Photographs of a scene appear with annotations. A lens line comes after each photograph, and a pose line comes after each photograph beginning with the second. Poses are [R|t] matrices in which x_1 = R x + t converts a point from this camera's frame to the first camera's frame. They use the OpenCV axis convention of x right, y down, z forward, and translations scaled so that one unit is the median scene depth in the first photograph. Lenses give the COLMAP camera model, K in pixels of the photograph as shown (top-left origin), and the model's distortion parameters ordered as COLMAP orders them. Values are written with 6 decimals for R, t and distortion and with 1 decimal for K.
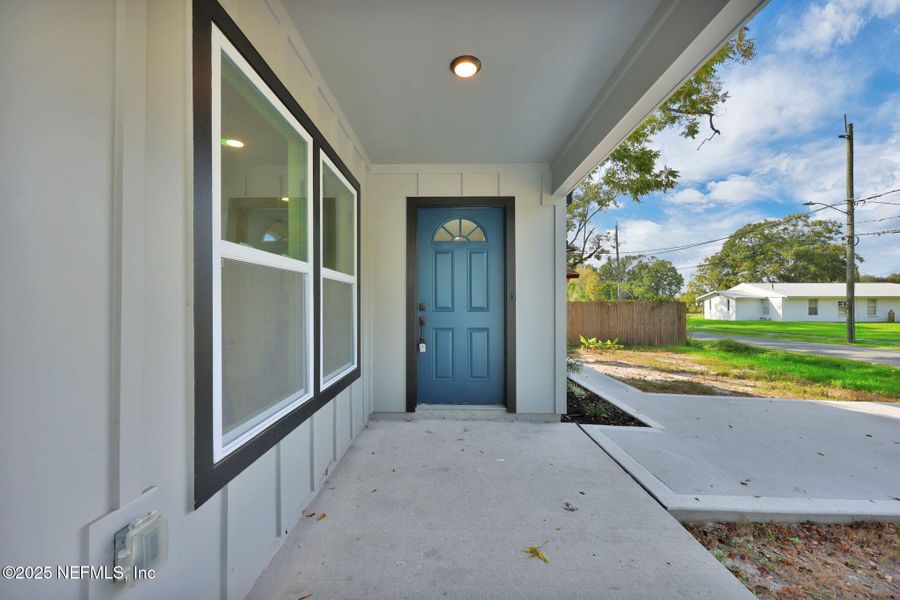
lens RADIAL K [[366.4, 0, 451.6], [0, 366.4, 300.3], [0, 0, 1]] dist [-0.009175, 0.000659]
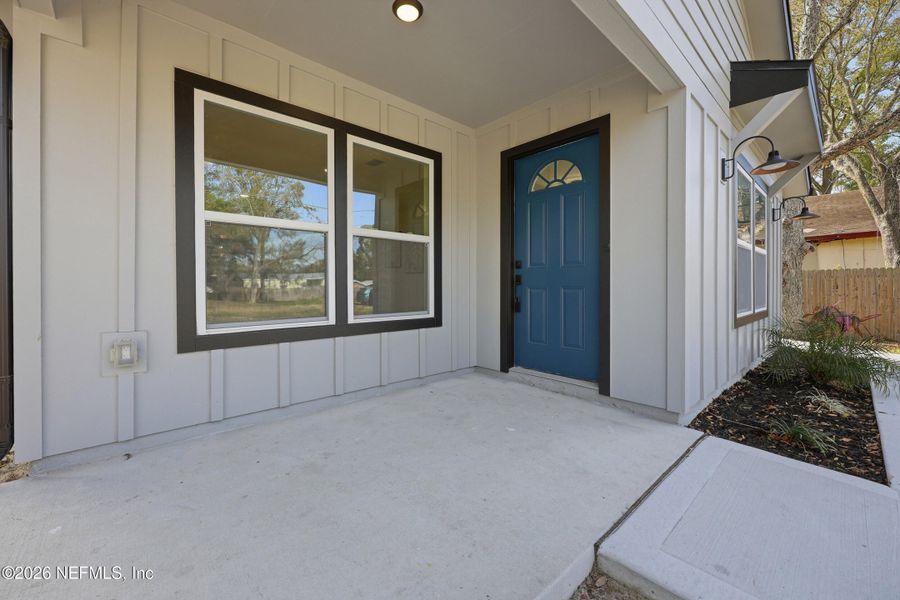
lens RADIAL K [[366.4, 0, 452.8], [0, 366.4, 291.0], [0, 0, 1]] dist [-0.009175, 0.000659]
pose [[0.679661, 0.009674, -0.733463, 0.511914], [0.006718, 0.999789, 0.019412, 0.068458], [0.733496, -0.018121, 0.679452, 0.236797]]
